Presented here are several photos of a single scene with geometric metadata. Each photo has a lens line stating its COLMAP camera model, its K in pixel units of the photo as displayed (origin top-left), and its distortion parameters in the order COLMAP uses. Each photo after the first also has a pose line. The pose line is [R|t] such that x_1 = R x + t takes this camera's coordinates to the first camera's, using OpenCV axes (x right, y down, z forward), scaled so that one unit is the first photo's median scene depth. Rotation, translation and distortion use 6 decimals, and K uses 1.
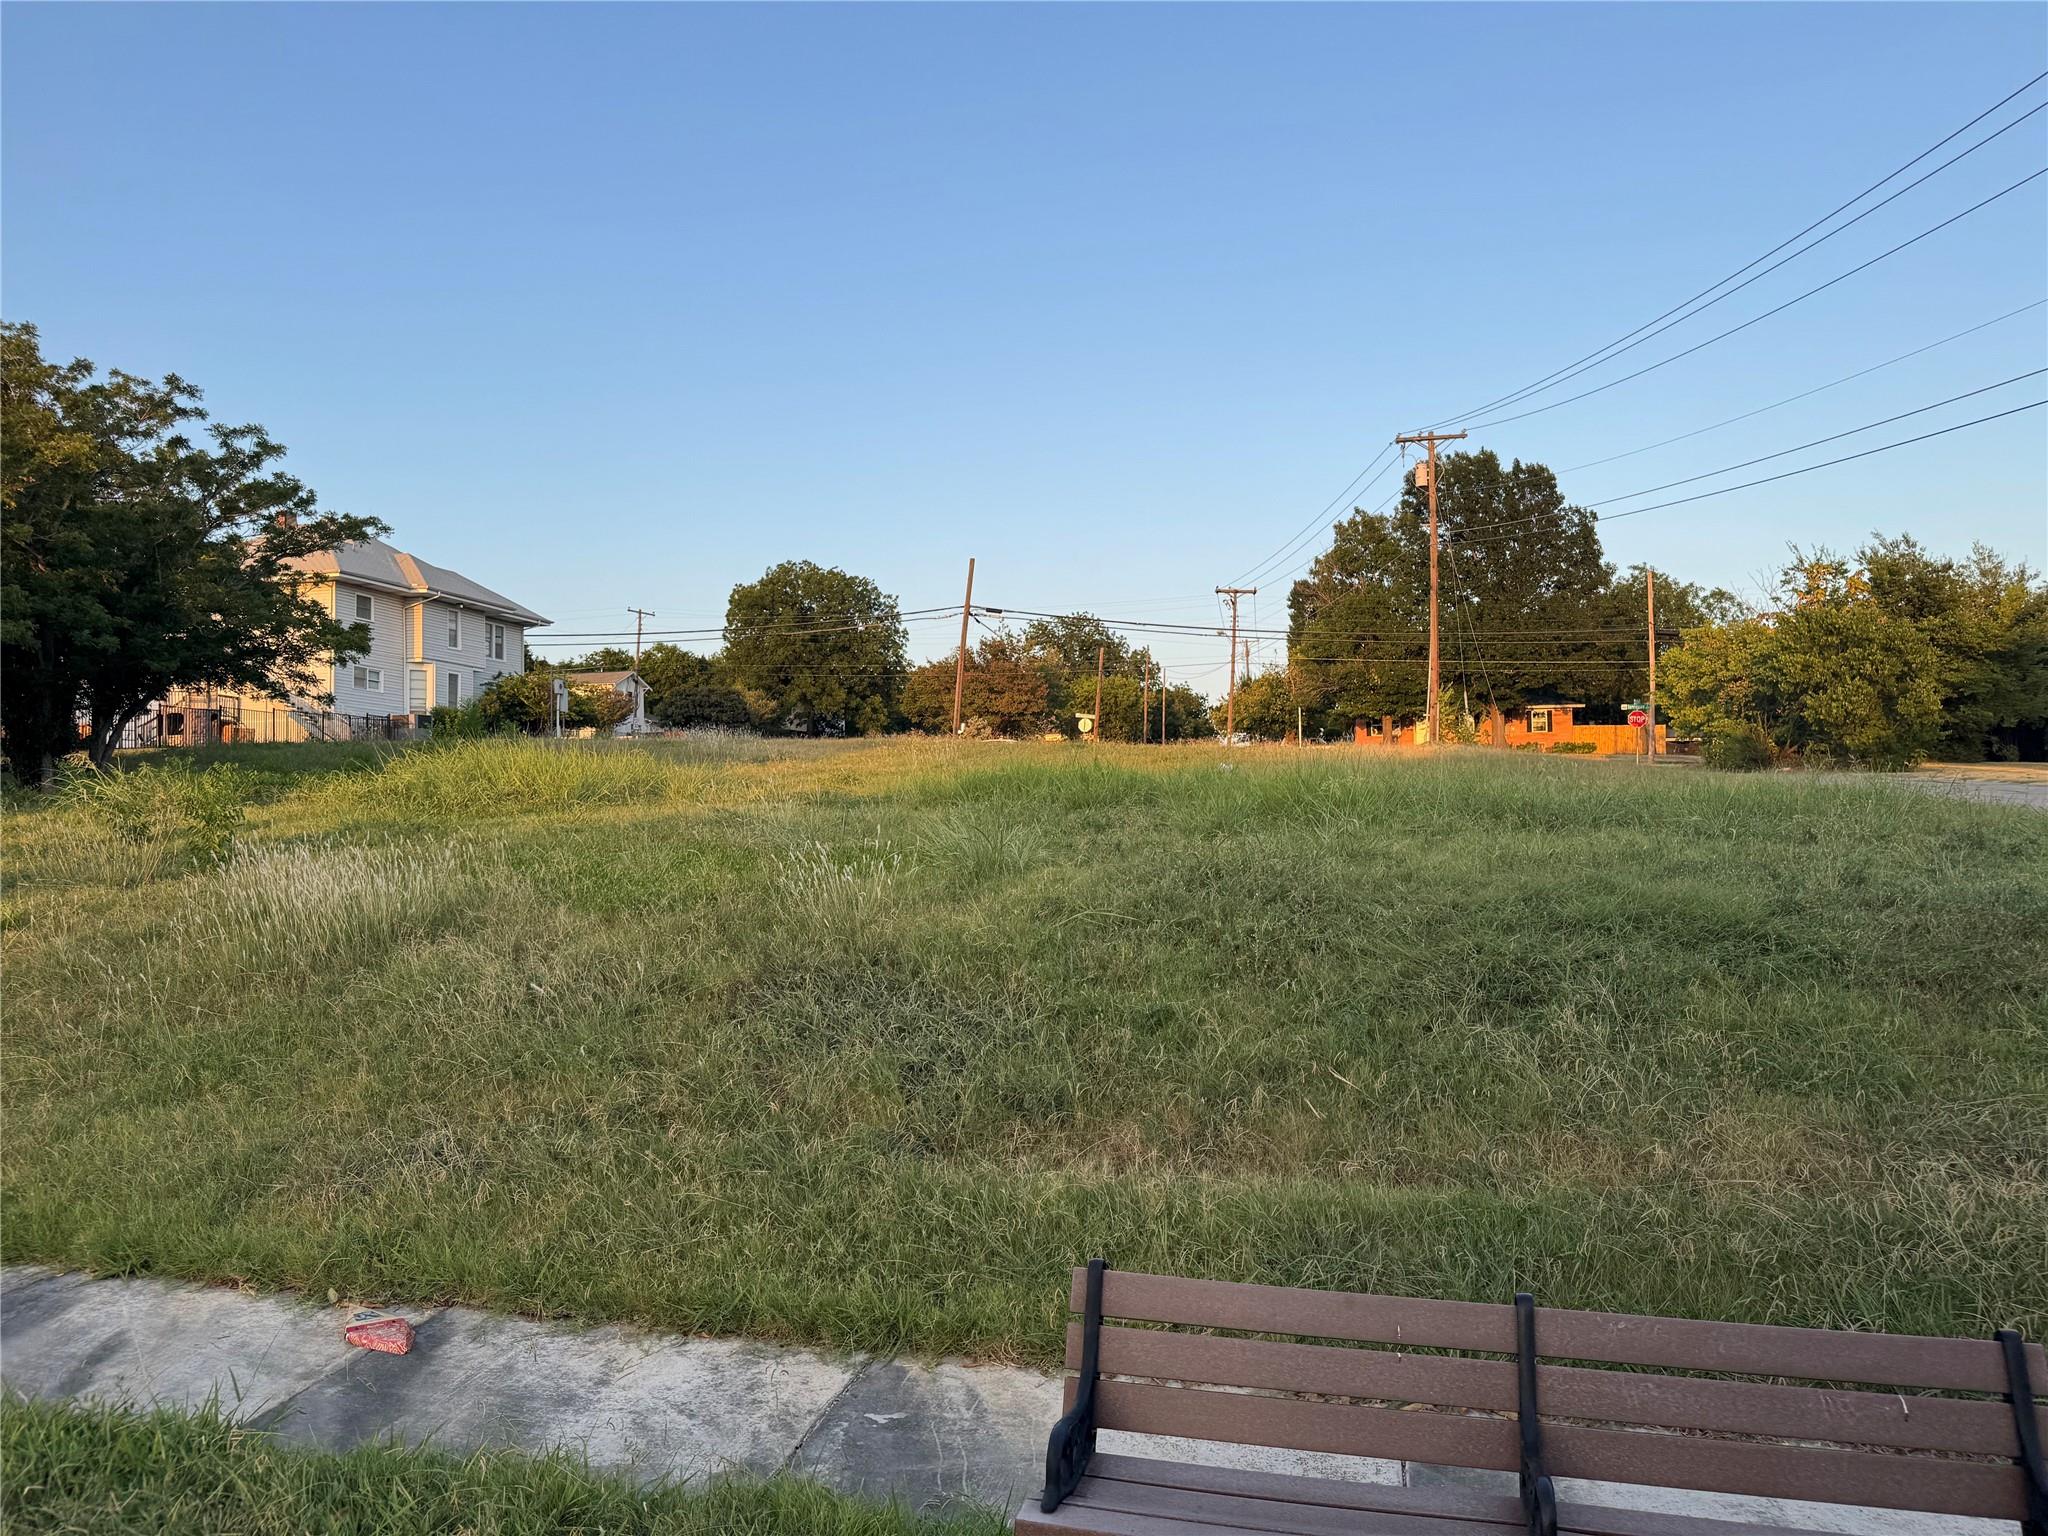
lens RADIAL K [[1437.5, 0, 1003.1], [0, 1437.5, 779.4], [0, 0, 1]] dist [0.122518, -0.193518]
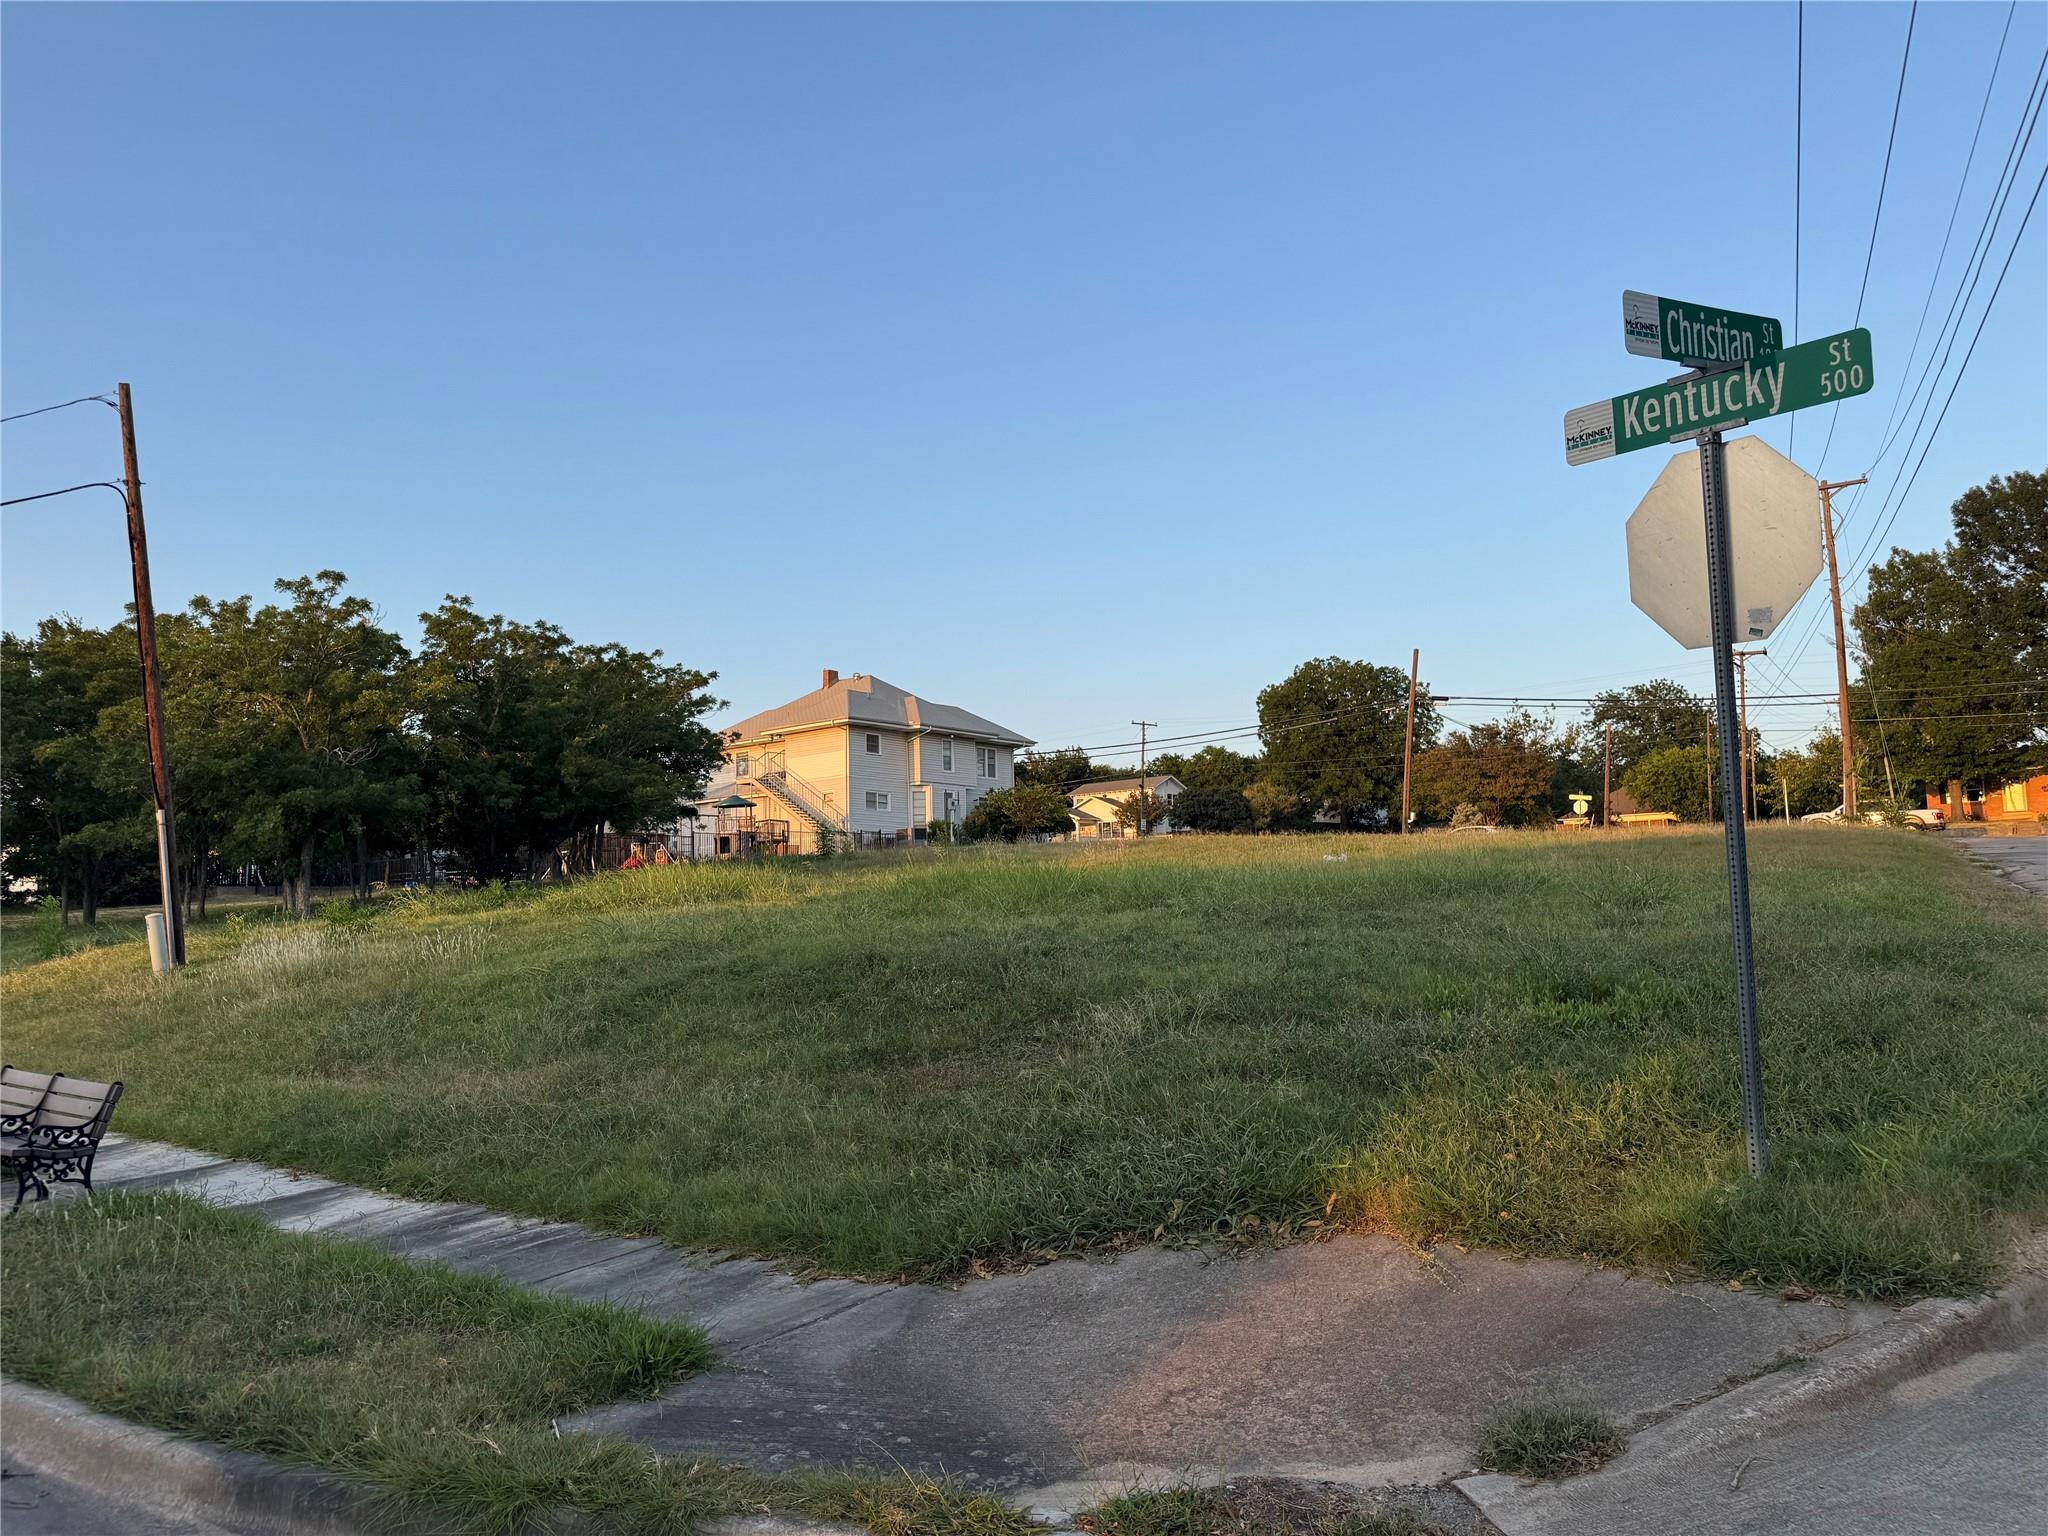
lens RADIAL K [[1424.4, 0, 988.8], [0, 1424.4, 794.3], [0, 0, 1]] dist [0.074098, -0.108973]
pose [[0.904562, -0.051861, -0.423177, 0.105869], [0.029060, 0.997766, -0.060162, -0.000215], [0.425351, 0.042123, 0.904047, -0.027383]]
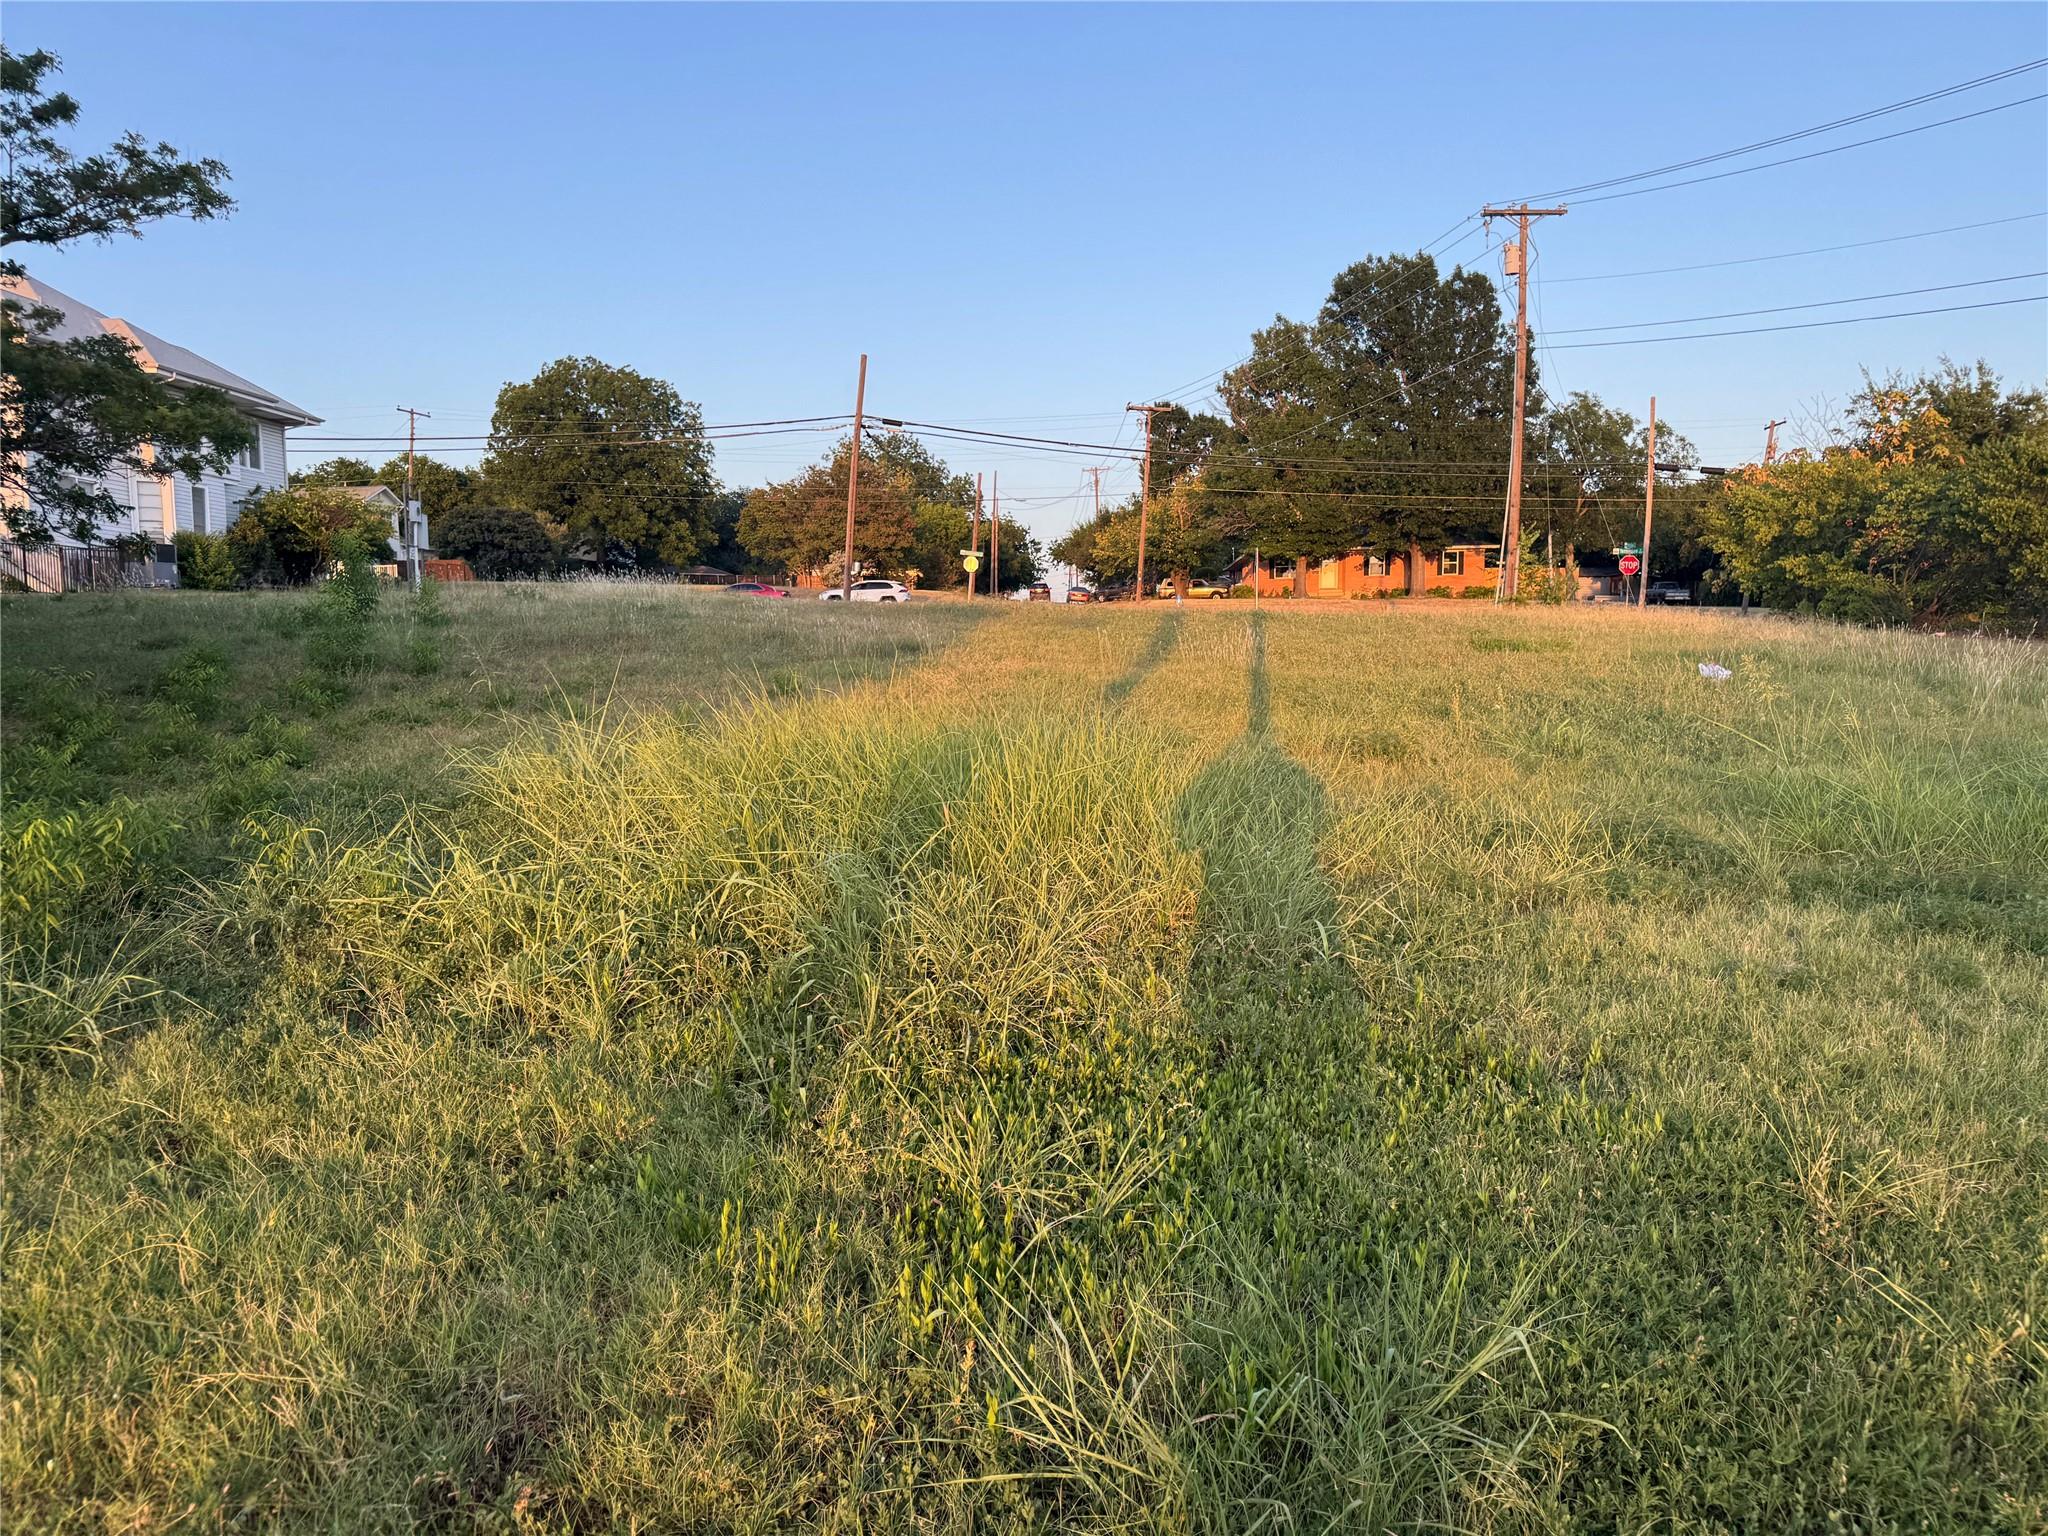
lens RADIAL K [[1447.1, 0, 1023.6], [0, 1447.1, 795.7], [0, 0, 1]] dist [0.083509, -0.104973]
pose [[0.983176, -0.018188, 0.181752, -0.072784], [-0.005155, 0.991871, 0.127146, -0.010088], [-0.182587, -0.125944, 0.975090, 0.127659]]
